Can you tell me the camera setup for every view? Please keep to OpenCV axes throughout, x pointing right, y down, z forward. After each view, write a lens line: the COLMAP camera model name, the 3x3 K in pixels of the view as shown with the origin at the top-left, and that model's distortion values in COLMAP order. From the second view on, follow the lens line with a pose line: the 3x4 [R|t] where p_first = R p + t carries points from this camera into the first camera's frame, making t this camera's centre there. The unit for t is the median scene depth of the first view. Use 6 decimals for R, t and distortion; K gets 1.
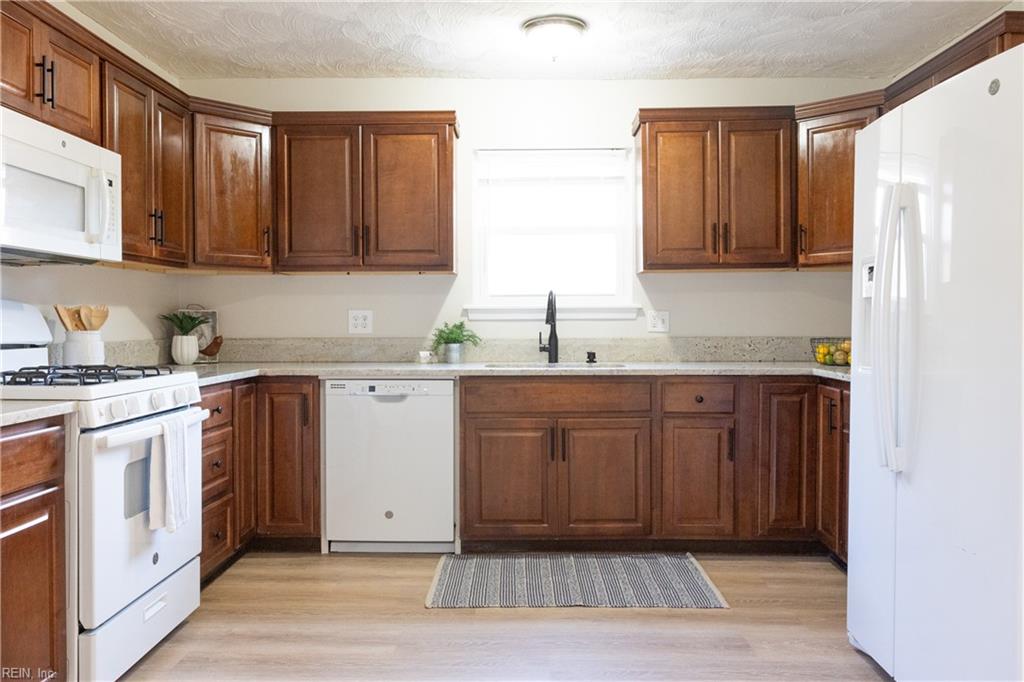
lens RADIAL K [[801.0, 0, 522.5], [0, 801.0, 337.0], [0, 0, 1]] dist [-0.010646, 0.000973]
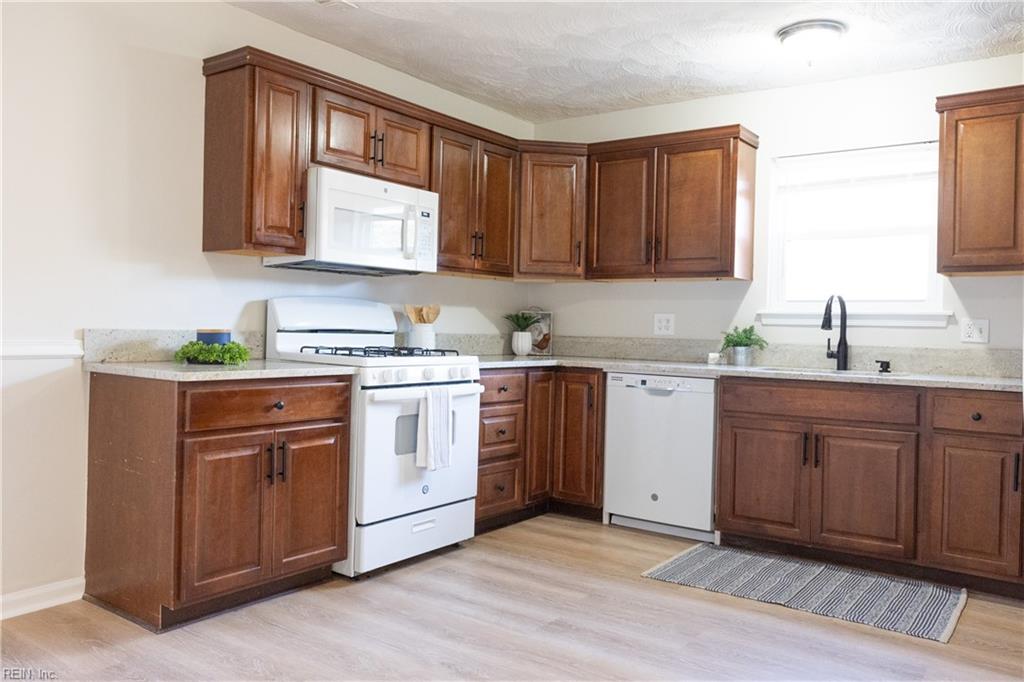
lens RADIAL K [[801.0, 0, 513.2], [0, 801.0, 340.3], [0, 0, 1]] dist [-0.010646, 0.000973]
pose [[0.816459, 0.031672, -0.576534, 0.303434], [-0.037660, 0.999289, 0.001565, 0.010568], [0.576174, 0.020434, 0.817072, -0.023221]]
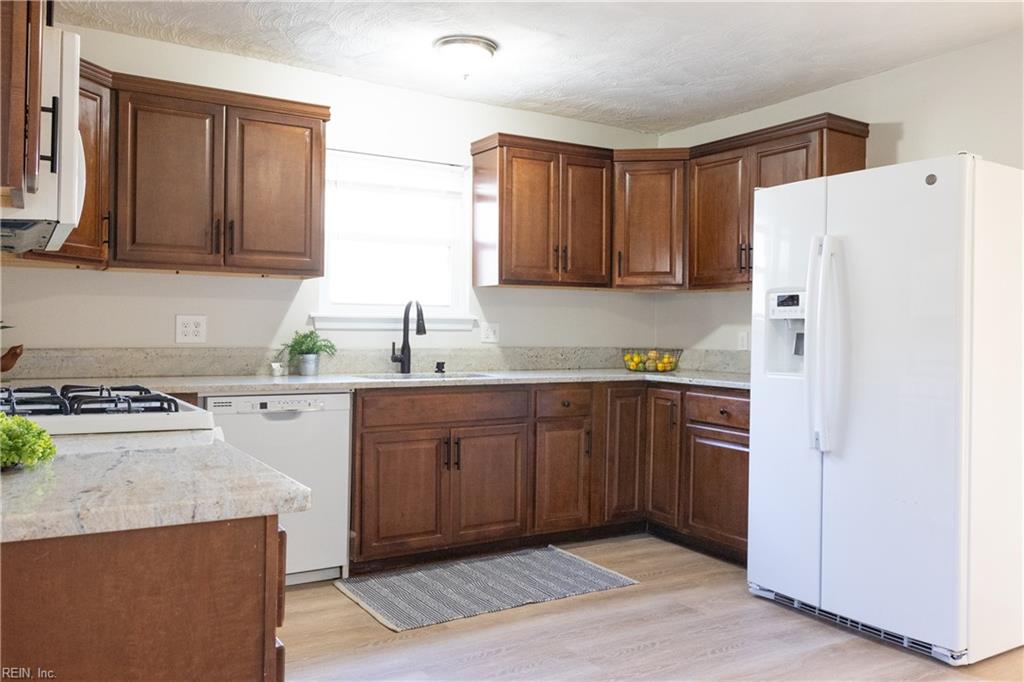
lens RADIAL K [[801.0, 0, 535.0], [0, 801.0, 333.8], [0, 0, 1]] dist [-0.010646, 0.000973]
pose [[0.841591, 0.010359, 0.540016, -0.408375], [-0.003515, 0.999900, -0.013703, -0.004015], [-0.540104, 0.009634, 0.841543, 0.086342]]
